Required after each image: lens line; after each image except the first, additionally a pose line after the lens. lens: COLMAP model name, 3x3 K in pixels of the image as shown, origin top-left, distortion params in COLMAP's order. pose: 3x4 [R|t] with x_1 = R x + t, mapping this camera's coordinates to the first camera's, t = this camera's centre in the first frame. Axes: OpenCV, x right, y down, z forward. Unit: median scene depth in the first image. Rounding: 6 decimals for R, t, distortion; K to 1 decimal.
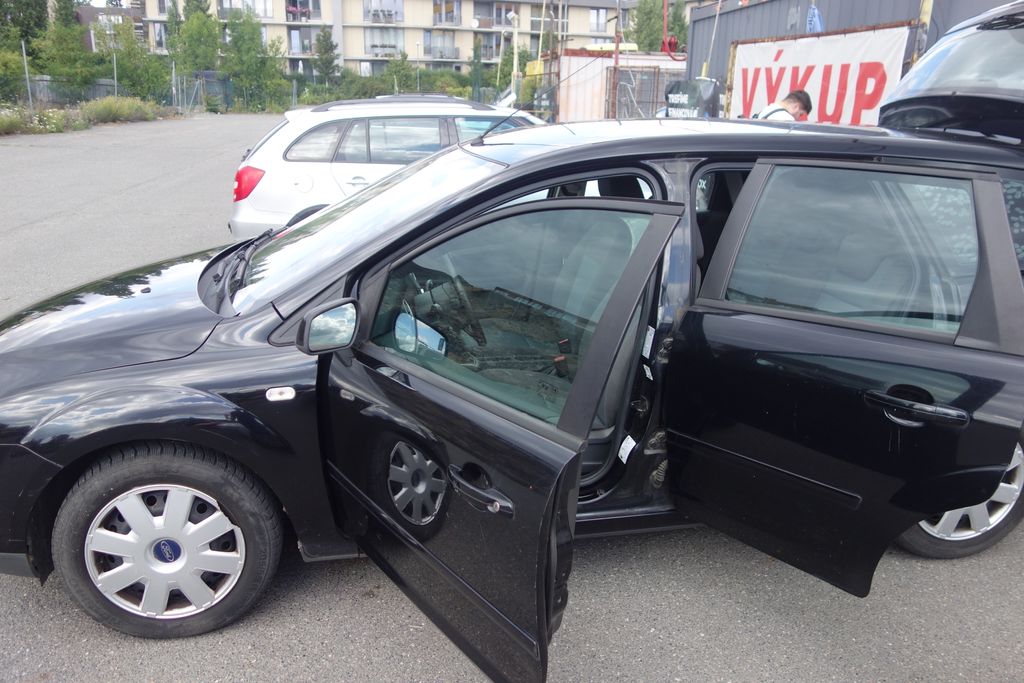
lens RADIAL K [[808.0, 0, 512.0], [0, 808.0, 341.5], [0, 0, 1]] dist [0.011325, -0.006474]
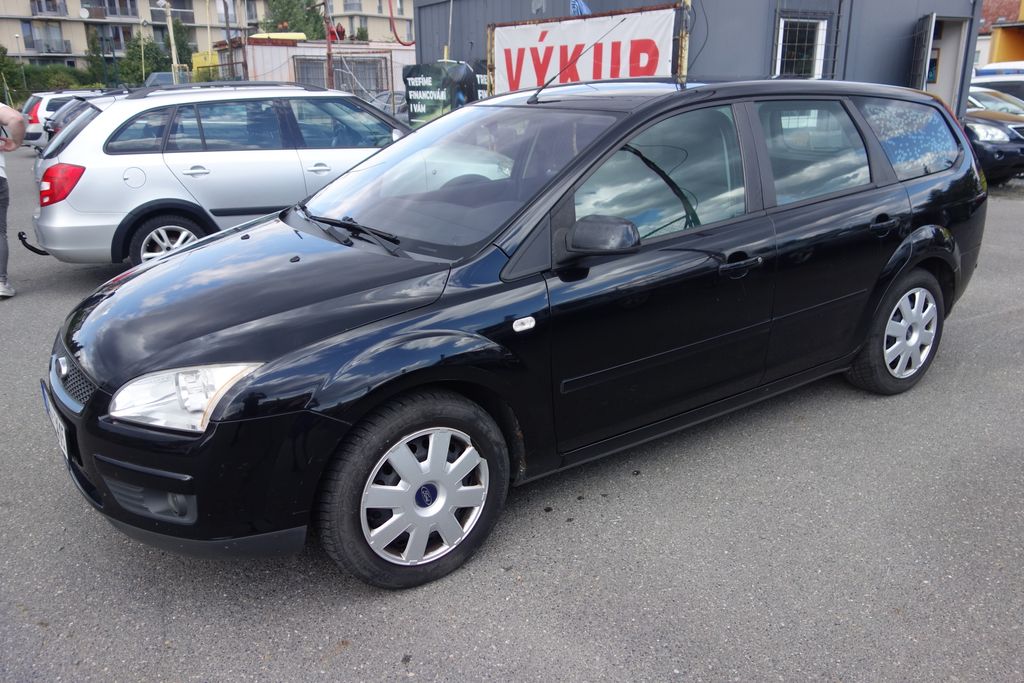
lens RADIAL K [[808.0, 0, 512.0], [0, 808.0, 341.5], [0, 0, 1]] dist [0.011325, -0.006474]
pose [[0.909244, -0.153204, 0.387045, -0.227939], [0.149972, 0.987931, 0.038738, 0.013456], [-0.388309, 0.022823, 0.921247, 0.000816]]
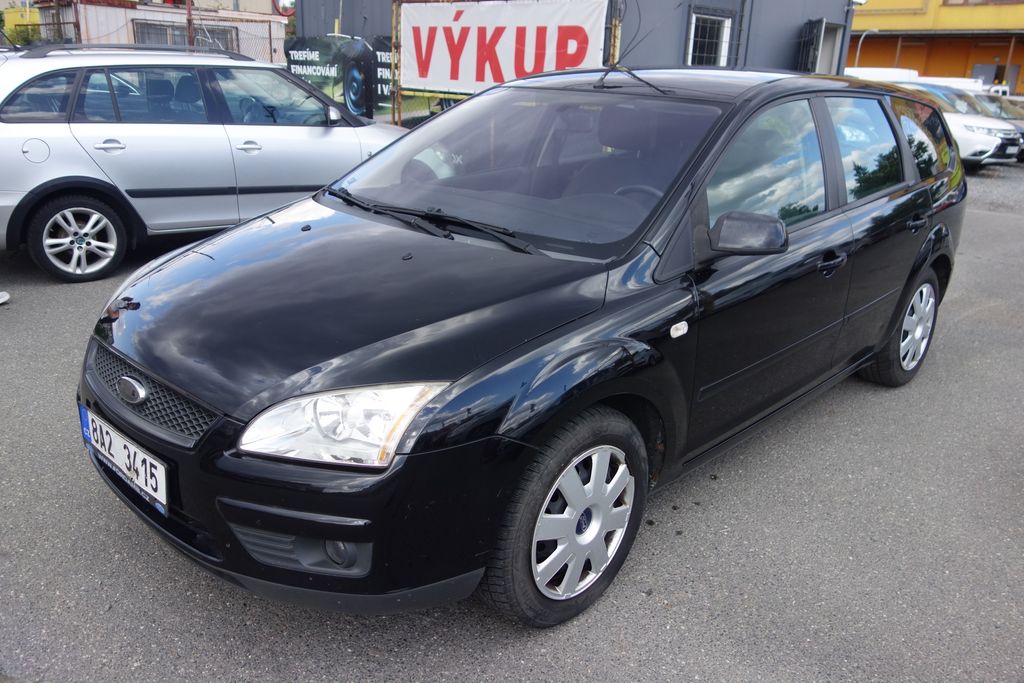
lens RADIAL K [[808.0, 0, 512.0], [0, 808.0, 341.5], [0, 0, 1]] dist [0.011325, -0.006474]
pose [[0.810649, -0.173297, 0.559299, -0.320090], [0.150225, 0.984782, 0.087395, -0.012614], [-0.565933, 0.013174, 0.824346, 0.090661]]
